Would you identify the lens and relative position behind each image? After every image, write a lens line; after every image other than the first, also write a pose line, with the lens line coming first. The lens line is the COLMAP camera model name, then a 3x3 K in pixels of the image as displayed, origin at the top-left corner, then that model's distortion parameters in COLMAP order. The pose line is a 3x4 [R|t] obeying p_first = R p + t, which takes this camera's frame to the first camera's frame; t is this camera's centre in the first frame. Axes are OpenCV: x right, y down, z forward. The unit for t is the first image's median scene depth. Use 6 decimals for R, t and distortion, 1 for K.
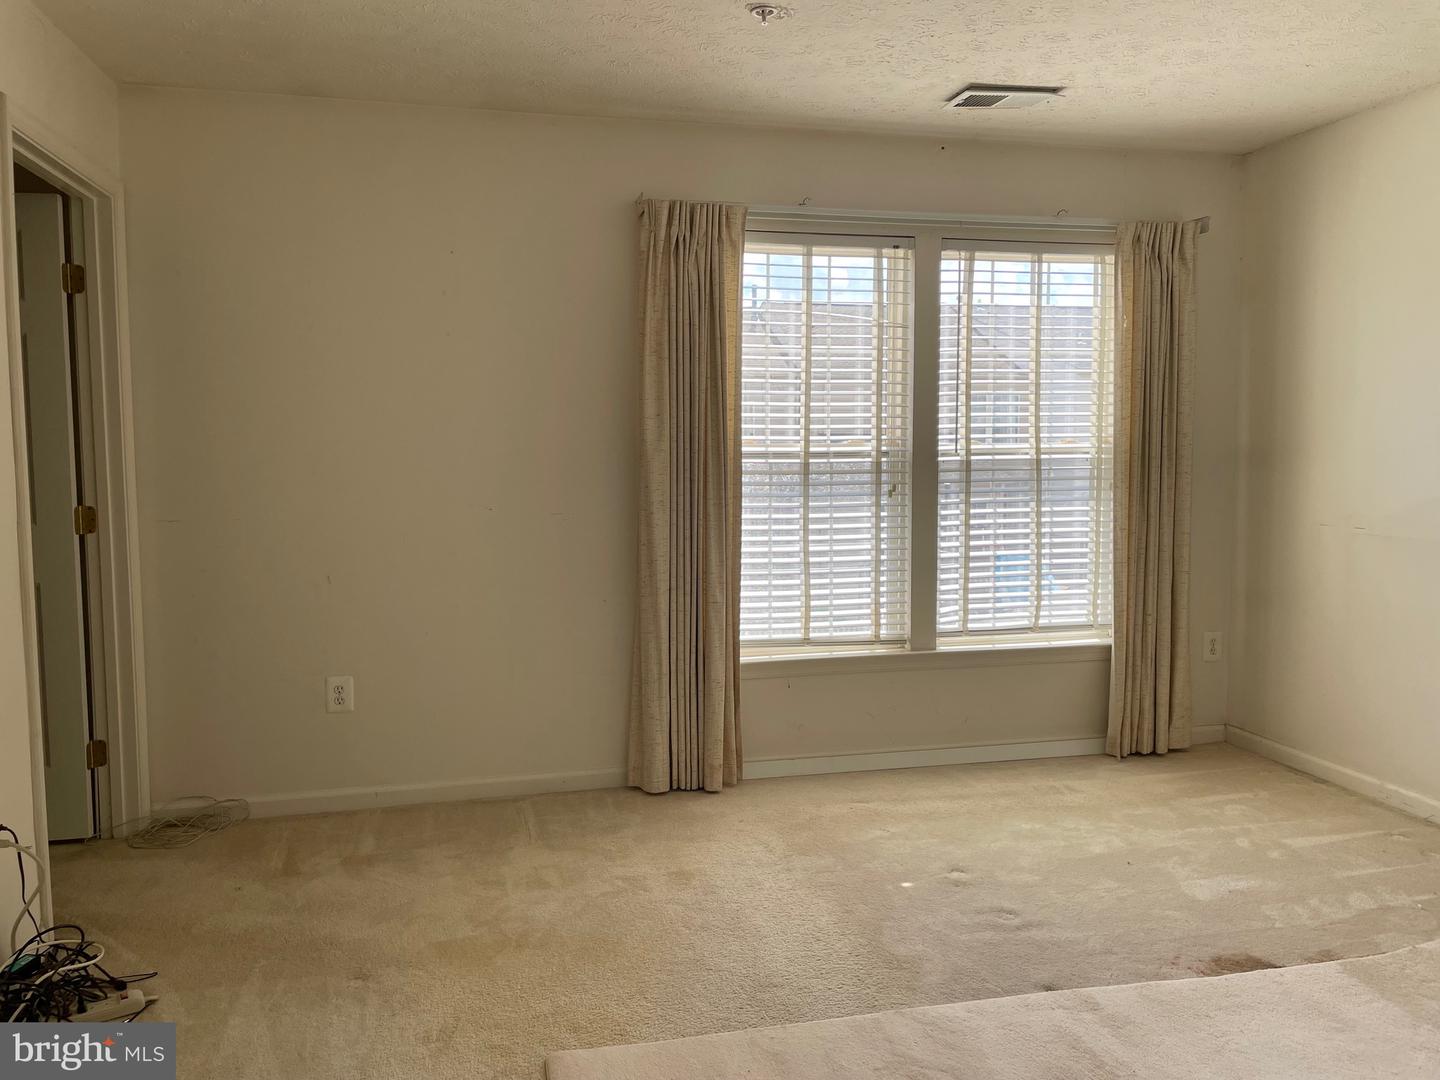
lens RADIAL K [[1093.0, 0, 724.8], [0, 1093.0, 527.3], [0, 0, 1]] dist [0.093212, -0.118893]
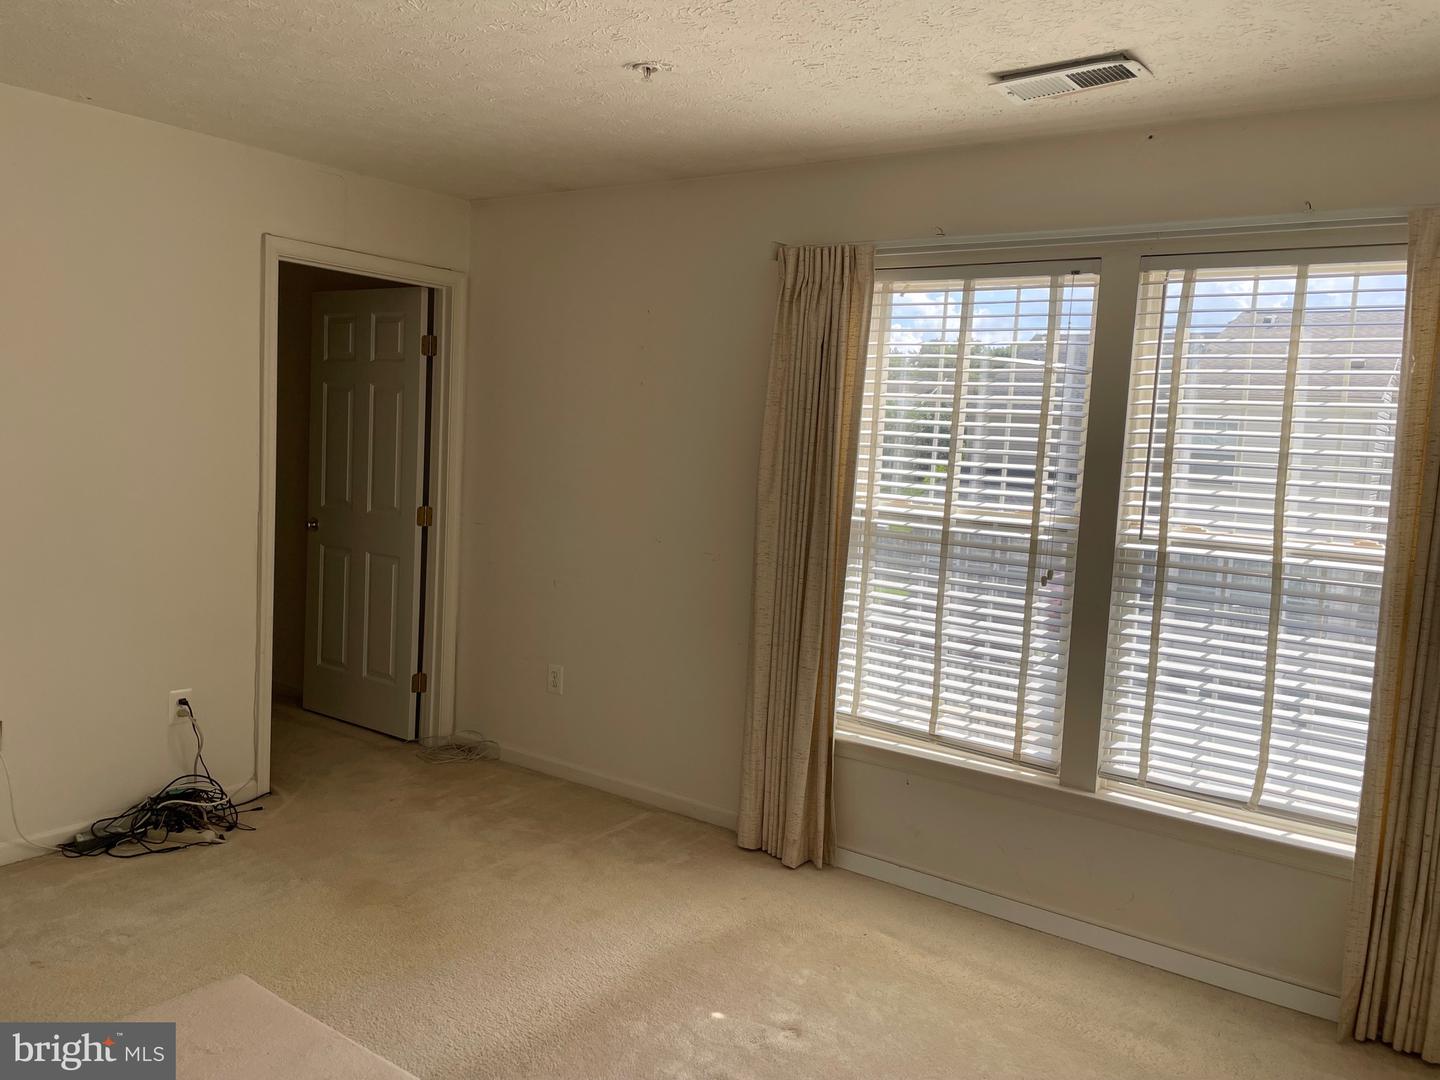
lens RADIAL K [[1093.0, 0, 752.4], [0, 1093.0, 526.9], [0, 0, 1]] dist [0.093212, -0.118893]
pose [[0.664288, 0.103822, -0.740232, 0.643499], [-0.115519, 0.992668, 0.035561, -0.079166], [0.738497, 0.061888, 0.671411, 0.324964]]
